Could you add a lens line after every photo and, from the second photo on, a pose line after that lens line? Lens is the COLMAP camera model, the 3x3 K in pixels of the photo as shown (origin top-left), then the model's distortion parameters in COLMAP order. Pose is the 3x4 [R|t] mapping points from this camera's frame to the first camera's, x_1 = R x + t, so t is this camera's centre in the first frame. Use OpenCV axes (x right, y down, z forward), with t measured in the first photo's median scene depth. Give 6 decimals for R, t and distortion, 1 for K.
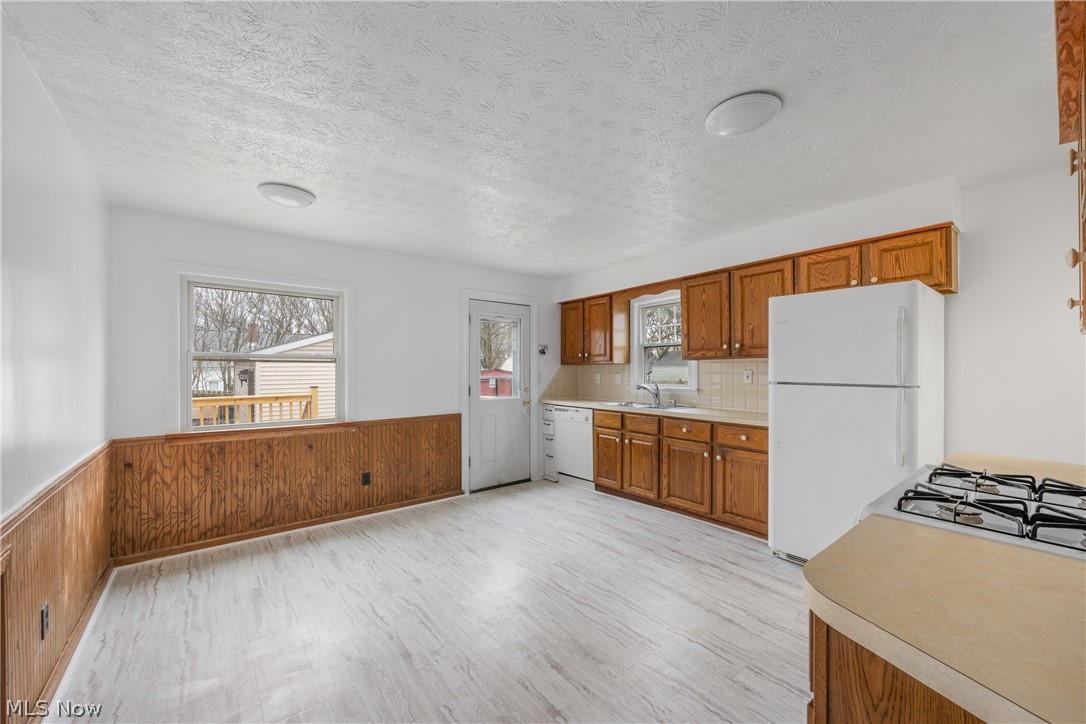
lens RADIAL K [[426.4, 0, 544.3], [0, 426.4, 368.3], [0, 0, 1]] dist [0.000919, 0.000097]
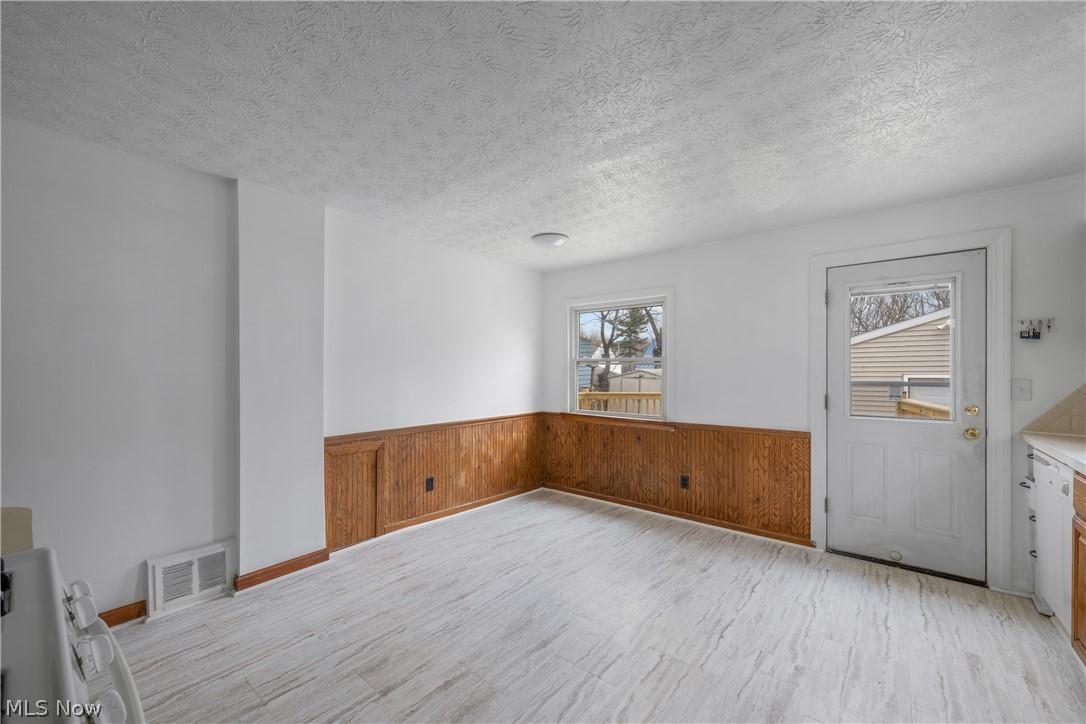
lens RADIAL K [[426.4, 0, 544.3], [0, 426.4, 368.3], [0, 0, 1]] dist [0.000919, 0.000097]
pose [[0.200958, -0.002277, -0.979597, 0.519796], [0.001970, 0.999996, -0.001920, -0.001365], [0.979598, -0.001544, 0.200962, 0.529270]]
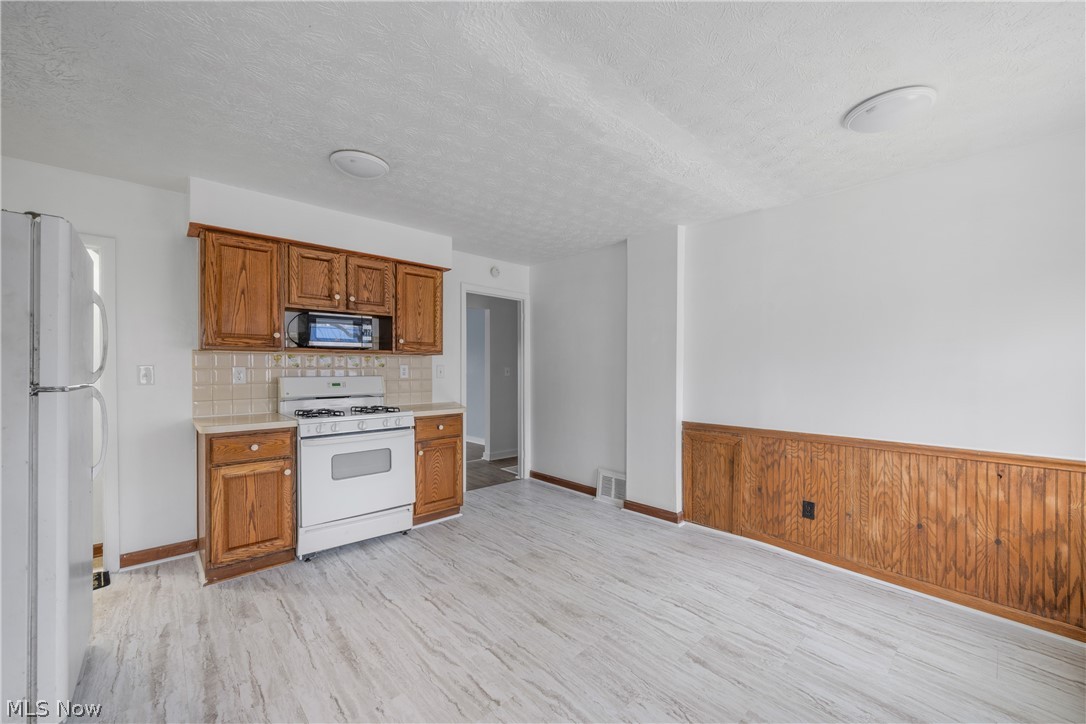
lens RADIAL K [[426.4, 0, 544.3], [0, 426.4, 368.3], [0, 0, 1]] dist [0.000919, 0.000097]
pose [[-0.998276, 0.002814, -0.058632, -0.002726], [0.002905, 0.999995, -0.001481, 0.009491], [0.058627, -0.001649, -0.998279, 1.235497]]
